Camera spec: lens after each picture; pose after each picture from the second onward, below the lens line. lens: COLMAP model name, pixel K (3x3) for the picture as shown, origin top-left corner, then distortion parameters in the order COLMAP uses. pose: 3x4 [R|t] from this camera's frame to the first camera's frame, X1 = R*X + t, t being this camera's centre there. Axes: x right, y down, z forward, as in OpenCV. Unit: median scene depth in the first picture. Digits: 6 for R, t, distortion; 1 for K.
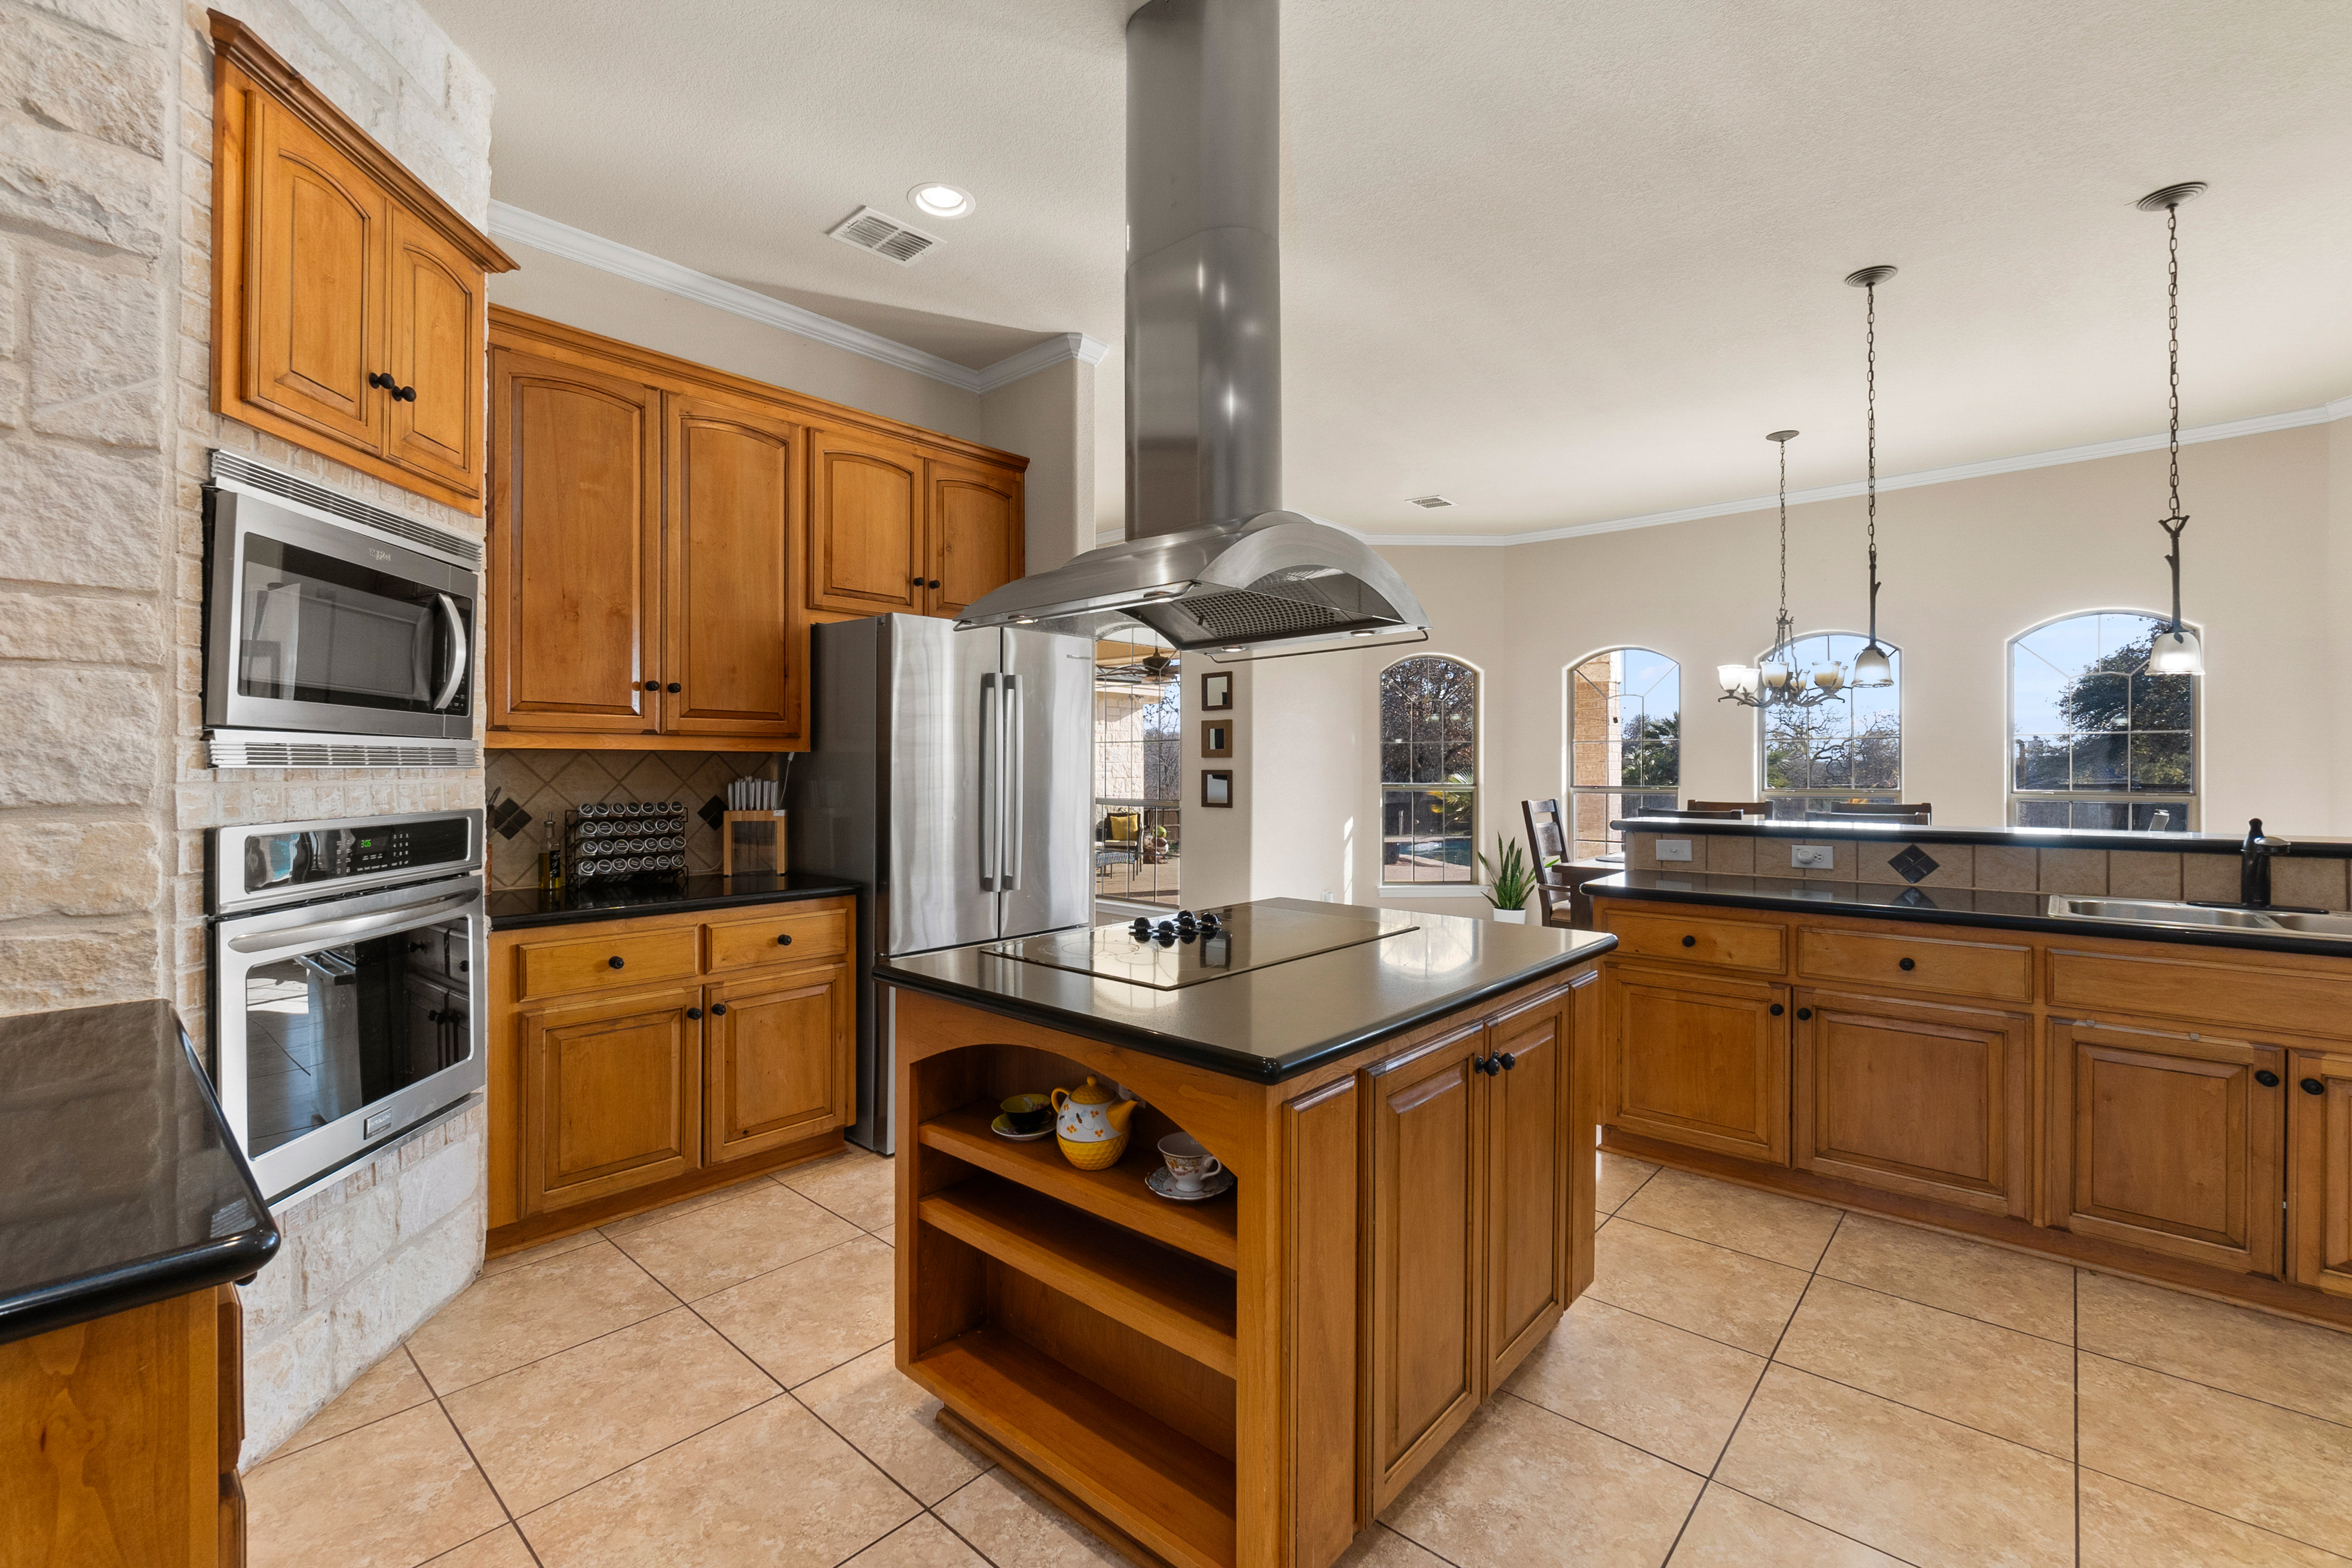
lens RADIAL K [[1014.5, 0, 1170.5], [0, 1014.5, 760.6], [0, 0, 1]] dist [-0.005010, -0.000091]
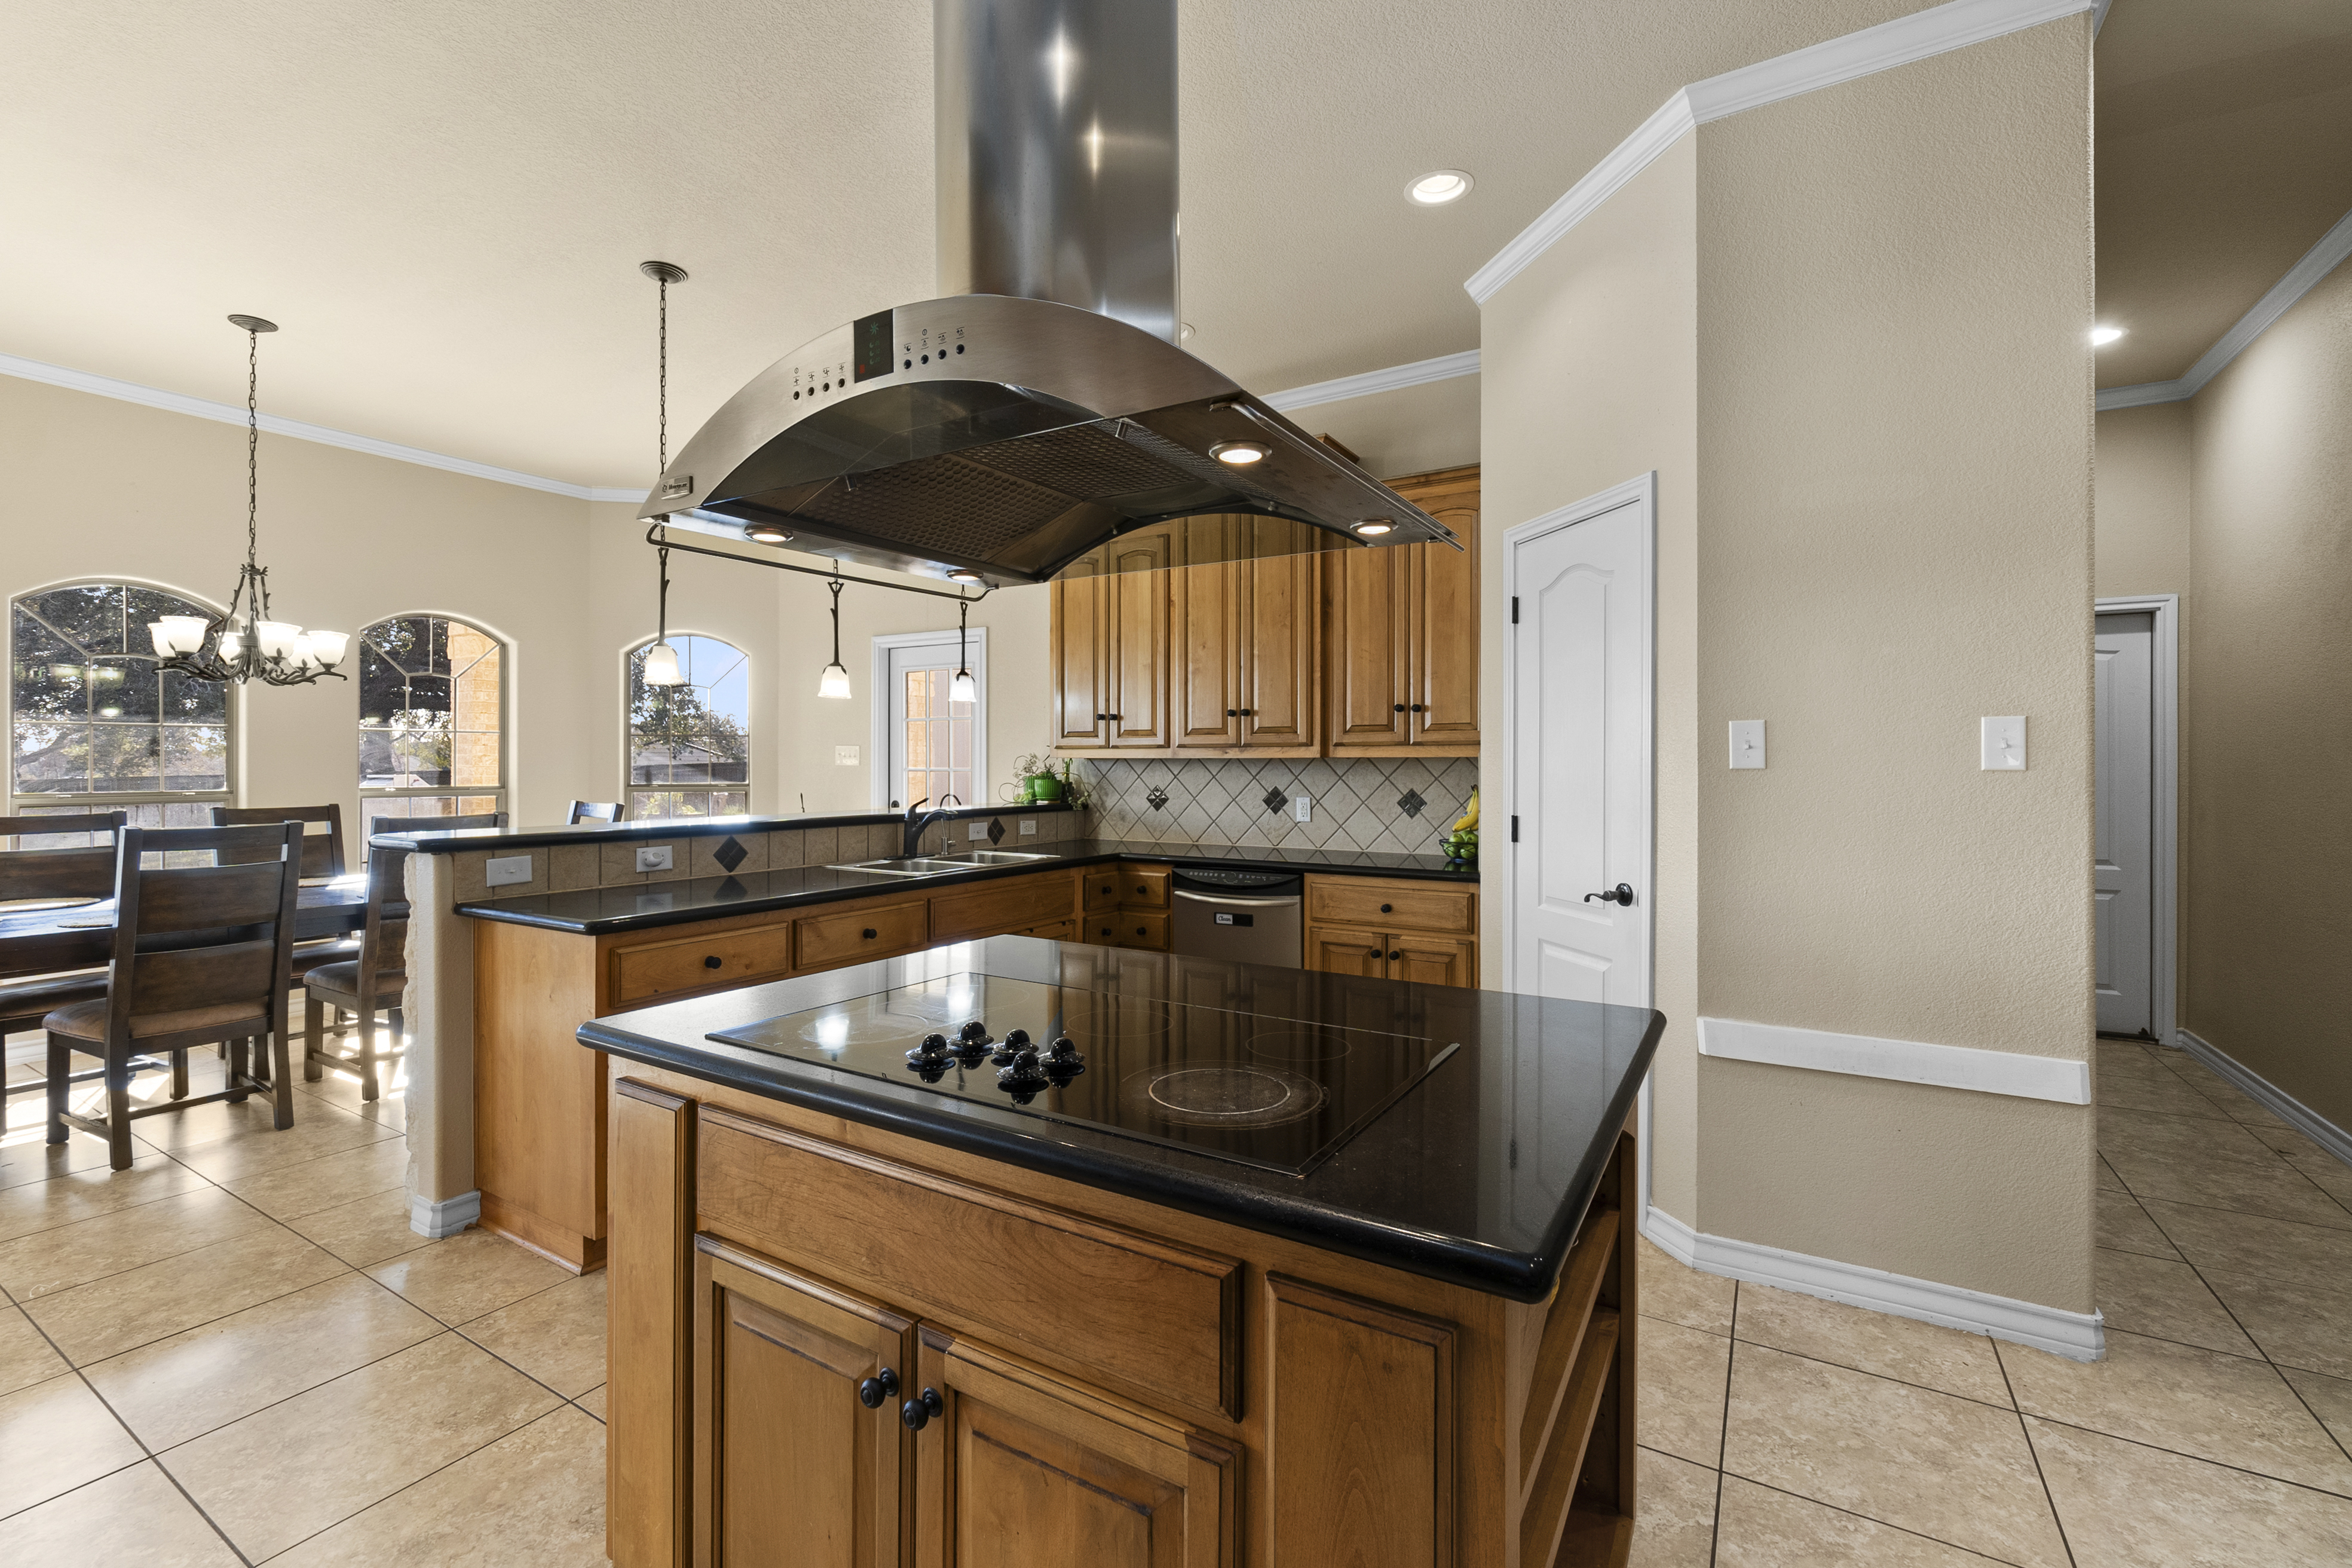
lens RADIAL K [[1014.5, 0, 1170.5], [0, 1014.5, 760.6], [0, 0, 1]] dist [-0.005010, -0.000091]
pose [[-0.174996, 0.003169, 0.984564, -0.488630], [-0.006586, 0.999969, -0.004389, 0.005727], [-0.984547, -0.007252, -0.174970, 0.883282]]
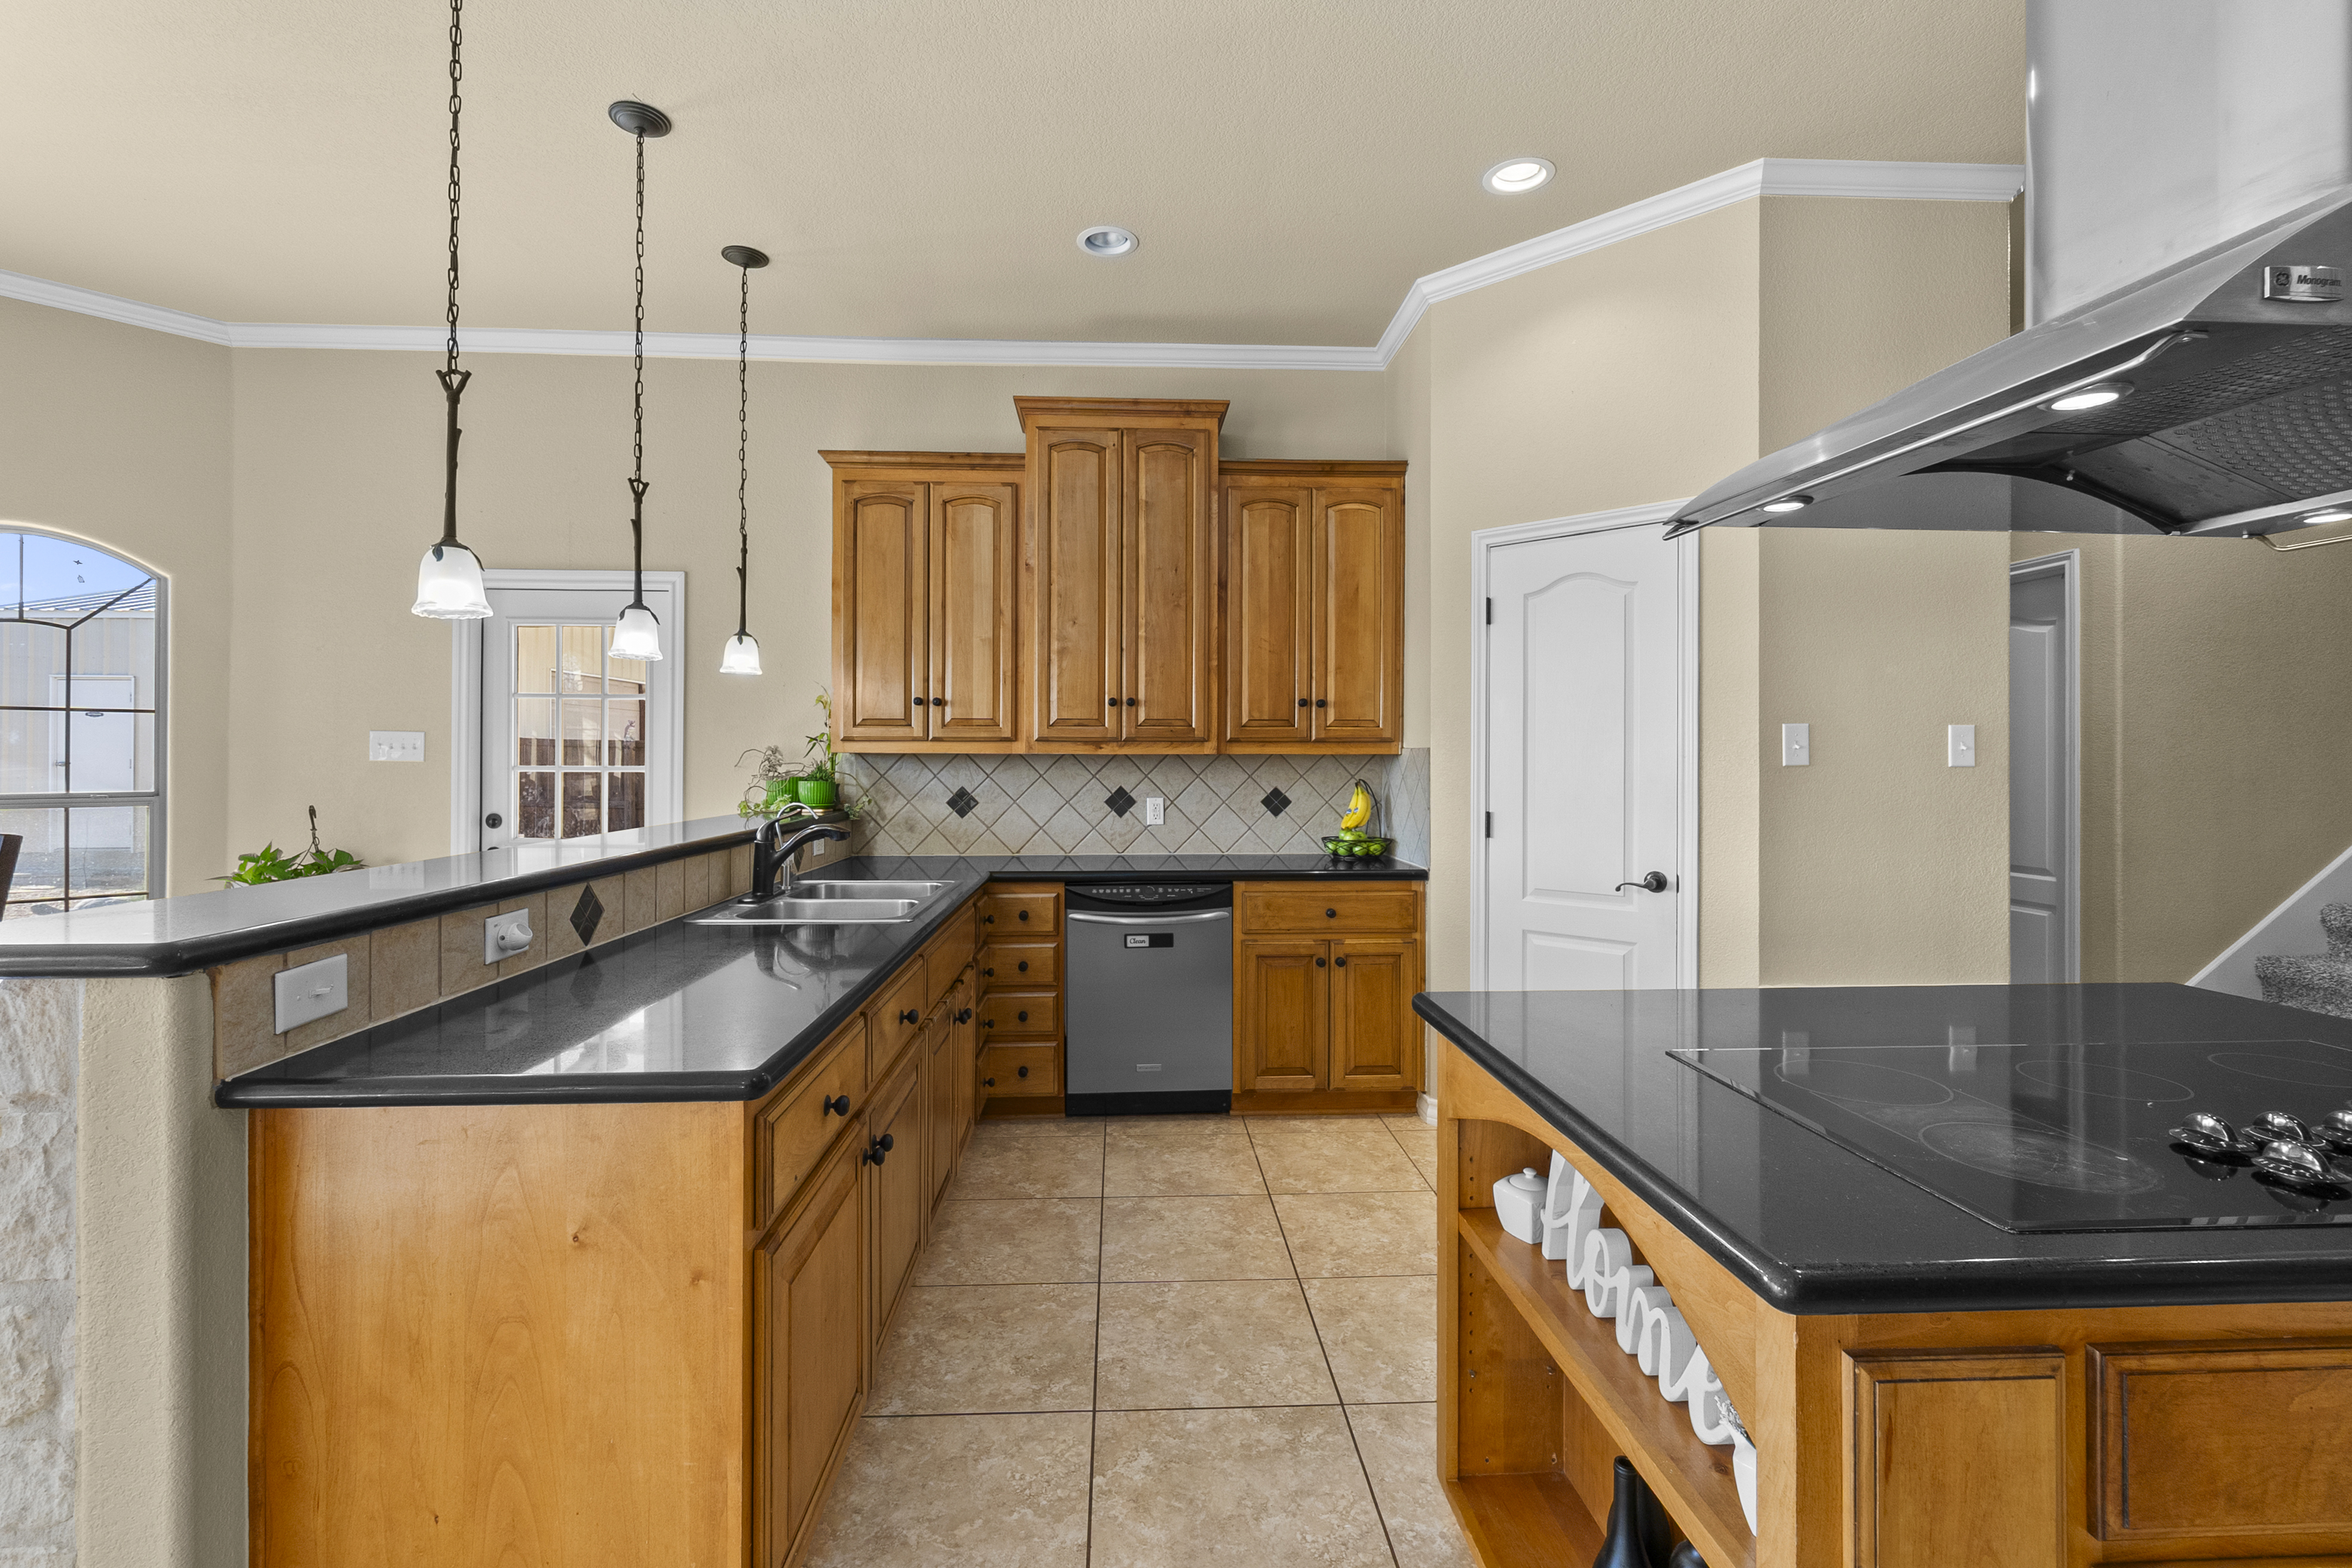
lens RADIAL K [[1014.5, 0, 1170.5], [0, 1014.5, 760.6], [0, 0, 1]] dist [-0.005010, -0.000091]
pose [[-0.699087, -0.001232, 0.715036, 0.035519], [-0.005690, 0.999976, -0.003840, 0.007623], [-0.715014, -0.006753, -0.699077, 1.429090]]
